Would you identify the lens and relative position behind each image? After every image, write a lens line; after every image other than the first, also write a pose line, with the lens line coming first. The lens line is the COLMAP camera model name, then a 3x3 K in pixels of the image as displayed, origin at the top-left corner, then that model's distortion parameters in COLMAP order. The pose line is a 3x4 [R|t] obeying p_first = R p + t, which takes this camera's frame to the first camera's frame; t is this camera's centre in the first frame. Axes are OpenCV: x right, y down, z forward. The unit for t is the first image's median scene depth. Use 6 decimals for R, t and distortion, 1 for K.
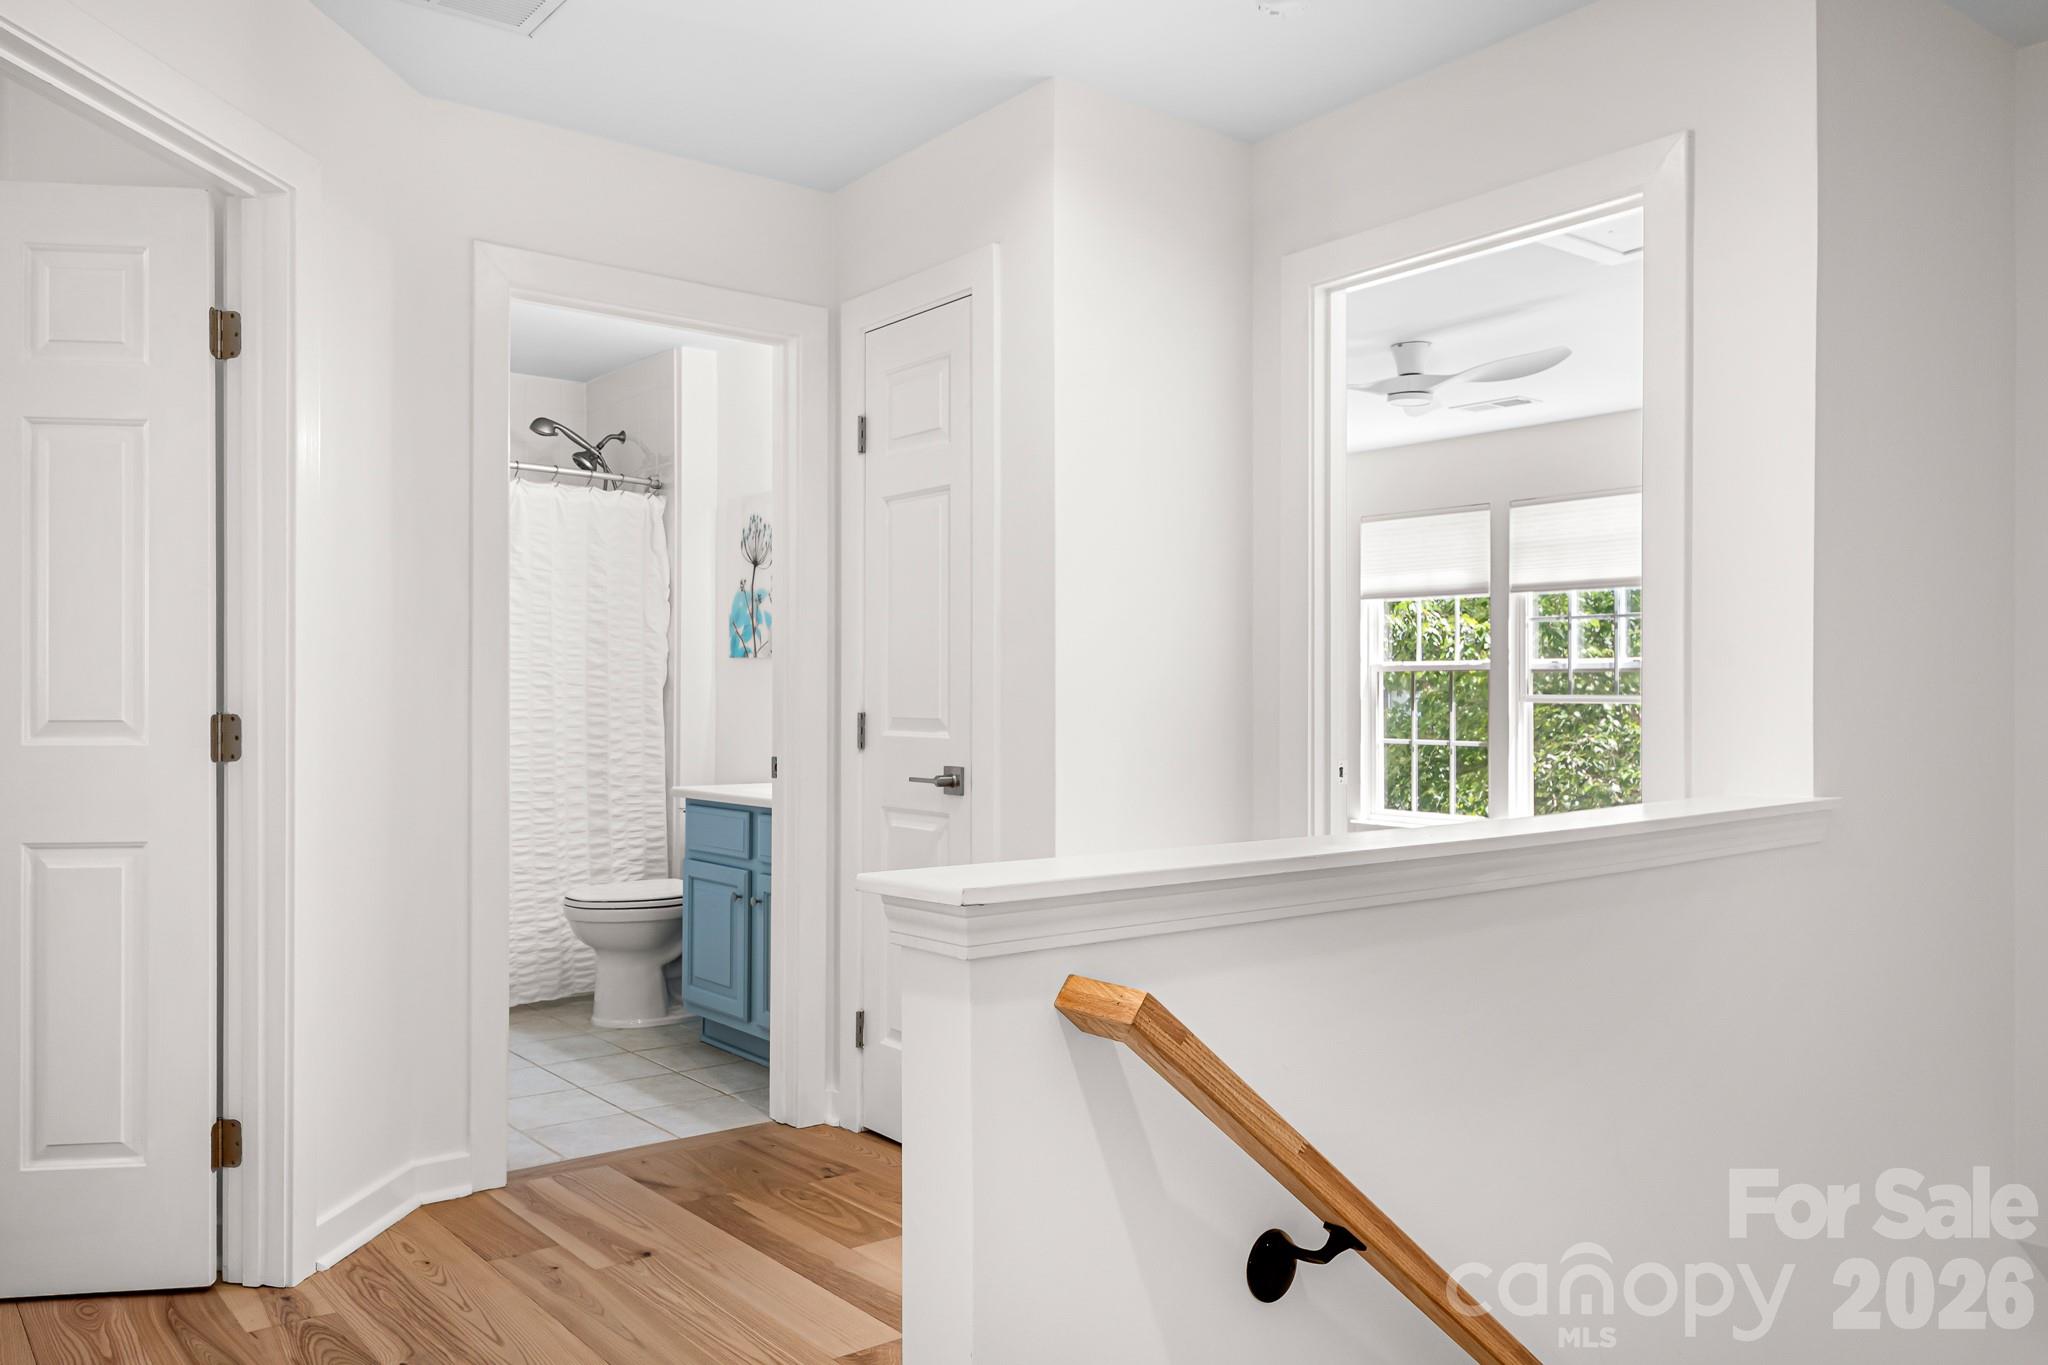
lens RADIAL K [[1403.0, 0, 1019.8], [0, 1403.0, 688.3], [0, 0, 1]] dist [0.022066, -0.012831]
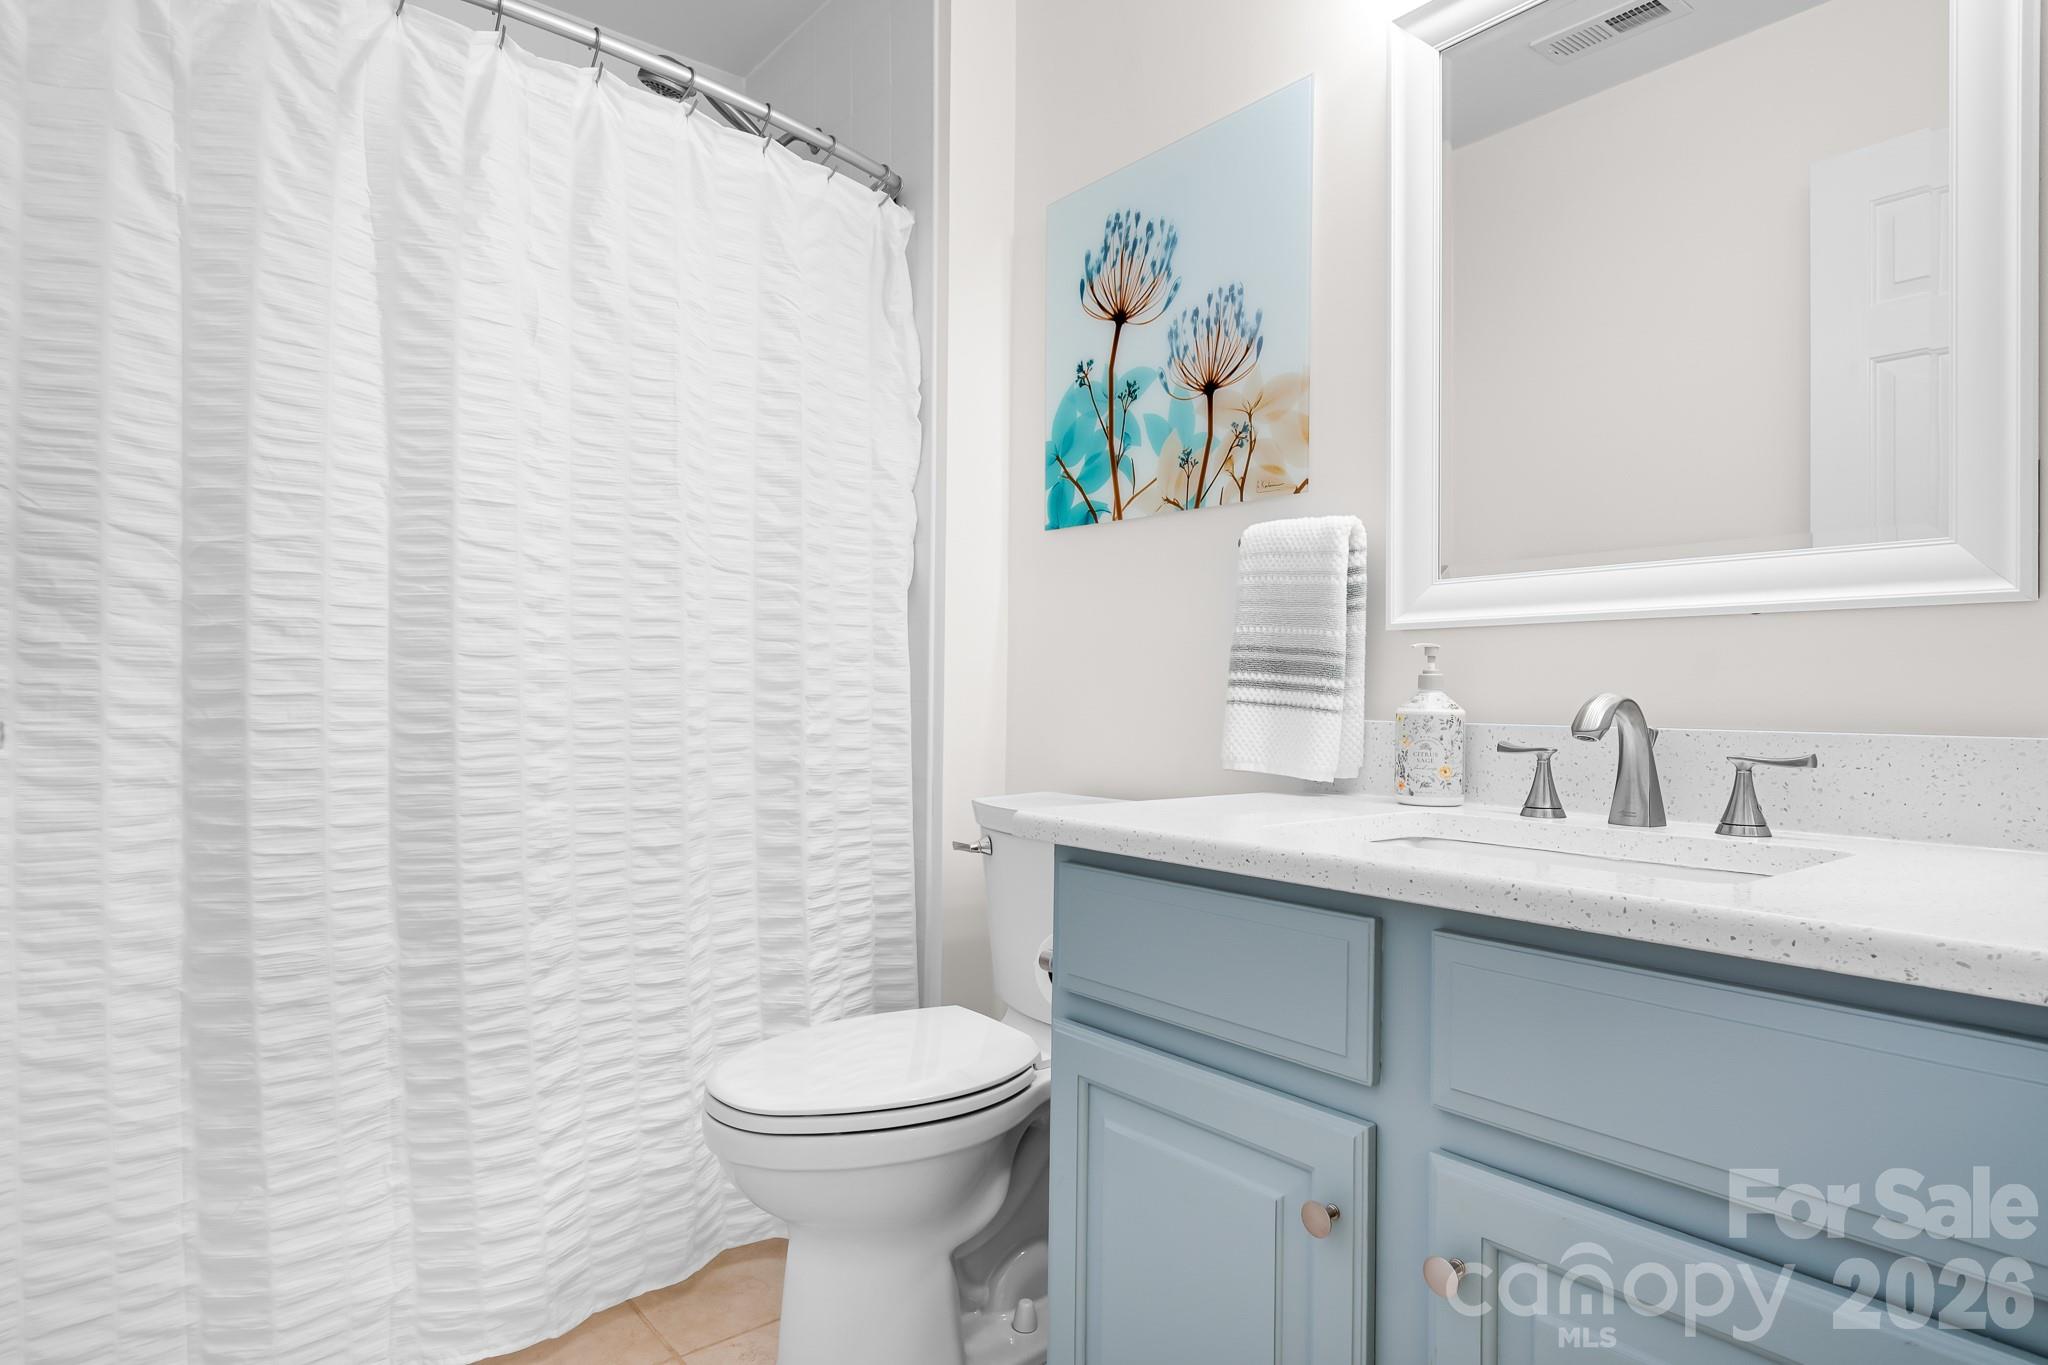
lens RADIAL K [[1092.6, 0, 1100.9], [0, 1092.6, 695.0], [0, 0, 1]] dist [0.011846, -0.004197]
pose [[0.999295, 0.006985, 0.036887, -0.207381], [-0.007170, 0.999962, 0.004889, 0.034870], [-0.036852, -0.005150, 0.999307, 0.636150]]
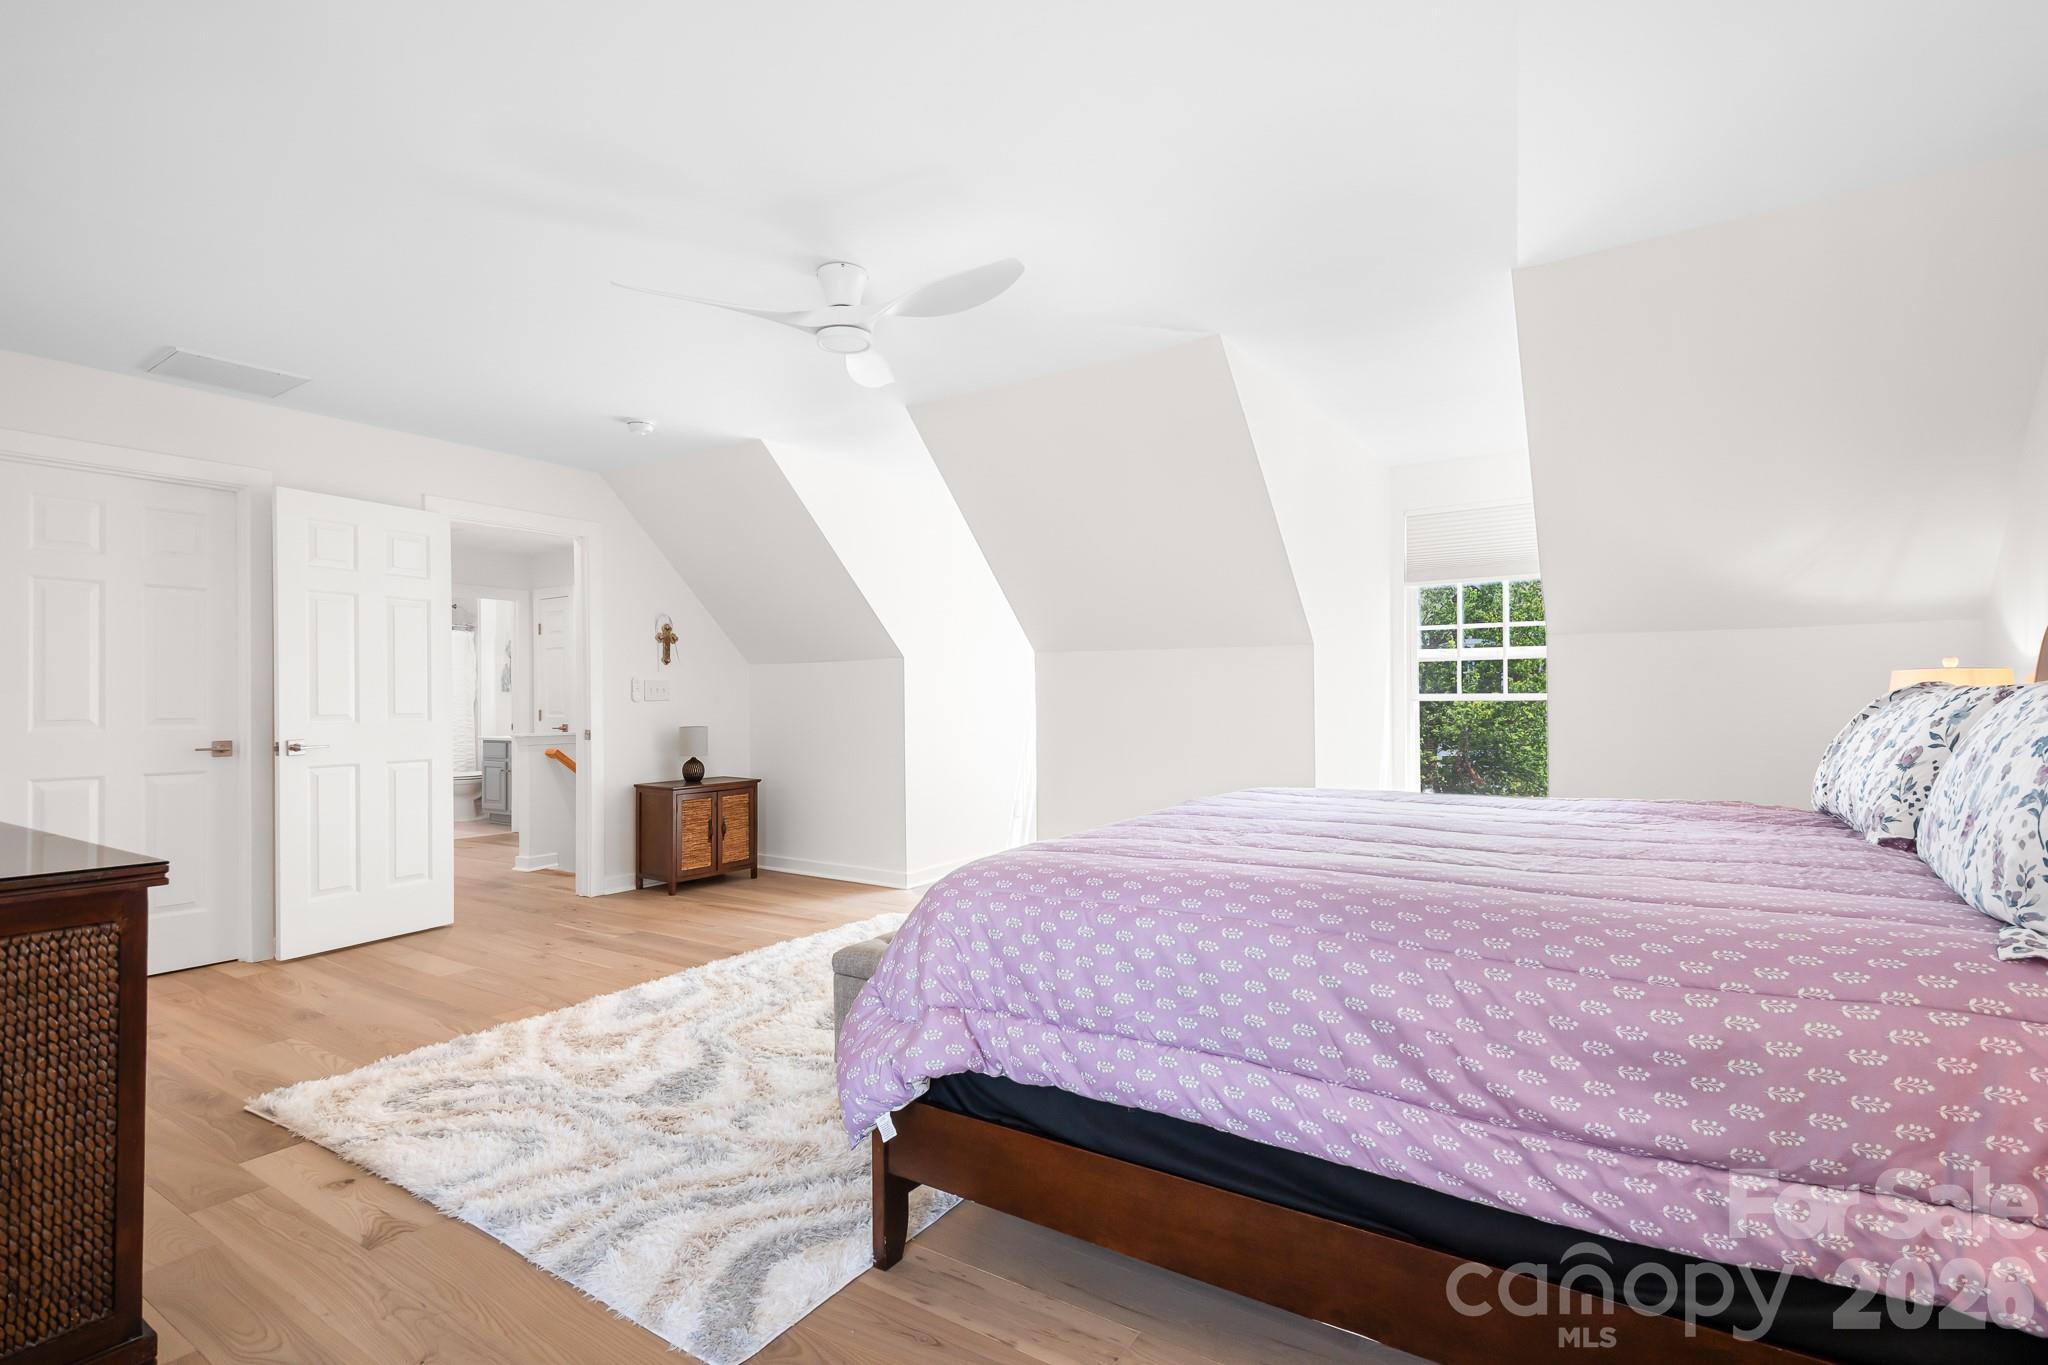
lens RADIAL K [[973.4, 0, 1021.5], [0, 973.4, 686.1], [0, 0, 1]] dist [0.010625, -0.007528]
pose [[0.963470, -0.006339, 0.267741, 0.276353], [0.007947, 0.999956, -0.004924, -0.014756], [-0.267698, 0.006871, 0.963478, -1.162180]]
